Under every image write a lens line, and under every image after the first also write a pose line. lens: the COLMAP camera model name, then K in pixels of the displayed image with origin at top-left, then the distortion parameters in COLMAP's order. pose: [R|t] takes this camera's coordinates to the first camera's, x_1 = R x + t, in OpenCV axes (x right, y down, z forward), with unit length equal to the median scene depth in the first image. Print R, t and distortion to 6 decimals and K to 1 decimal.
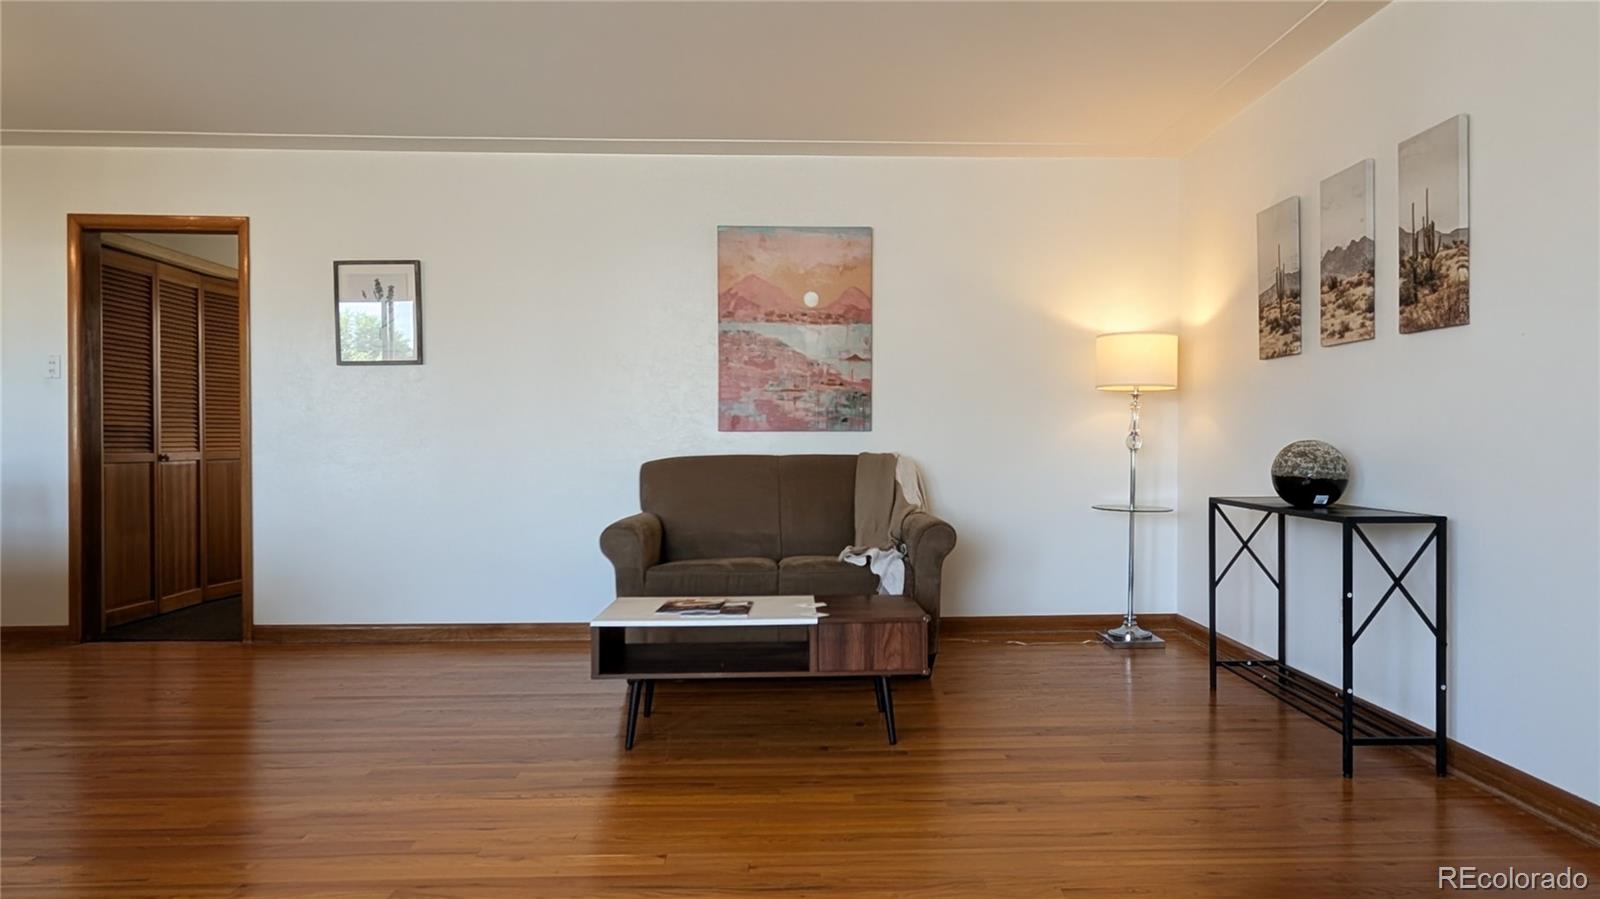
lens RADIAL K [[1050.7, 0, 800.0], [0, 1050.7, 449.5], [0, 0, 1]] dist [0.001612, -0.000419]
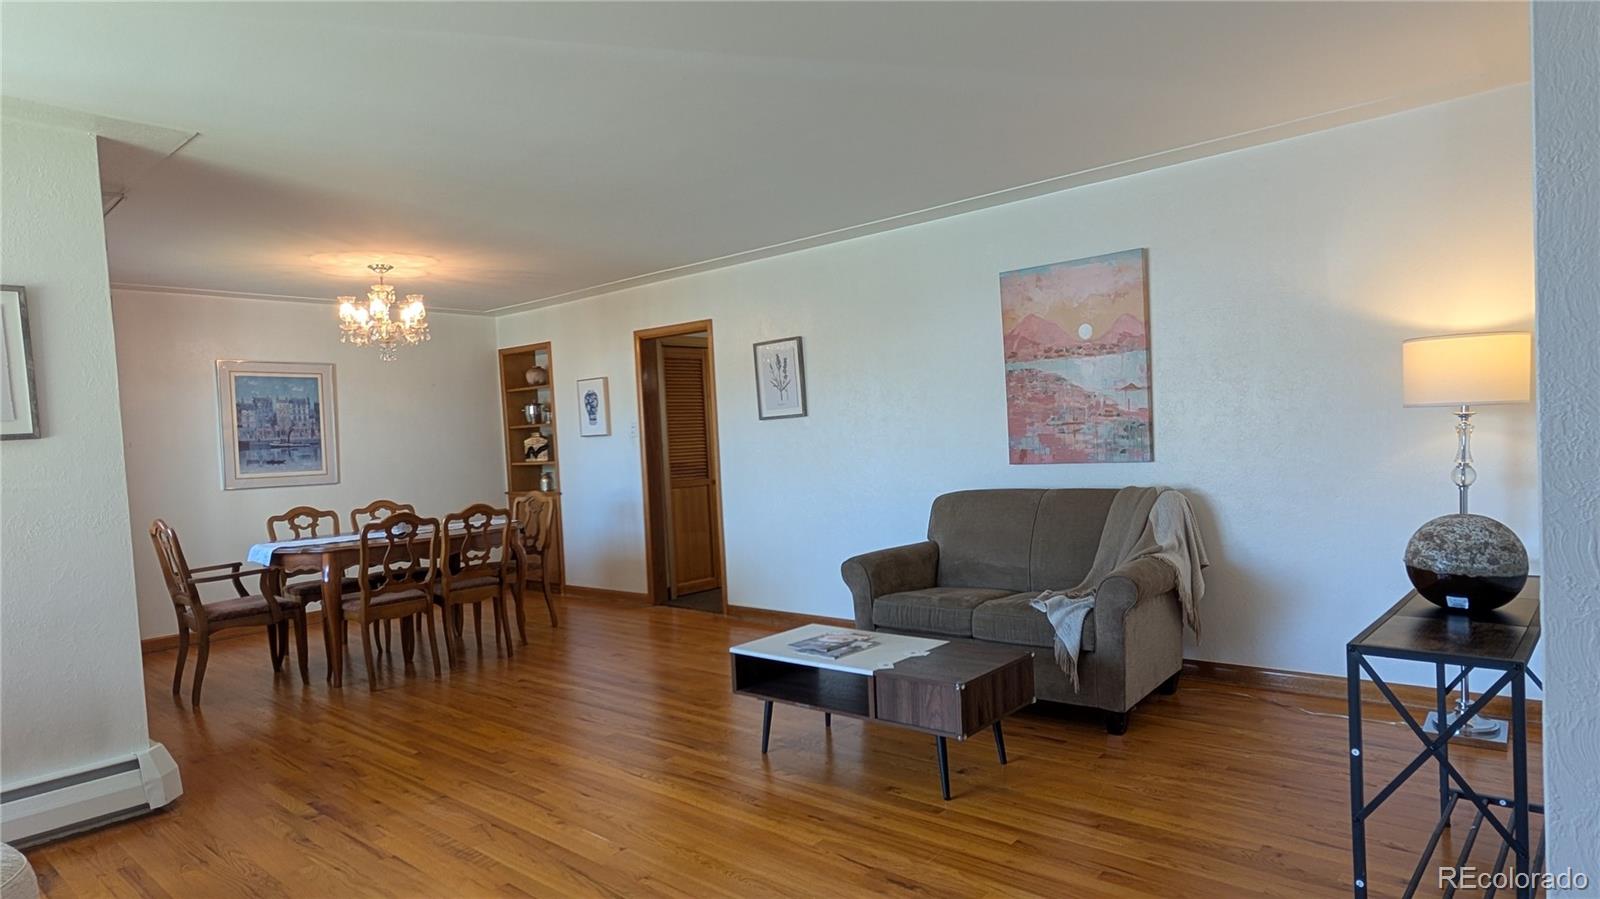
lens RADIAL K [[935.1, 0, 800.0], [0, 935.1, 449.5], [0, 0, 1]] dist [0.016417, 0.000188]
pose [[0.713972, -0.023288, -0.699787, 0.438483], [0.053766, 0.998319, 0.021633, -0.064965], [0.698107, -0.053070, 0.714024, 0.168915]]
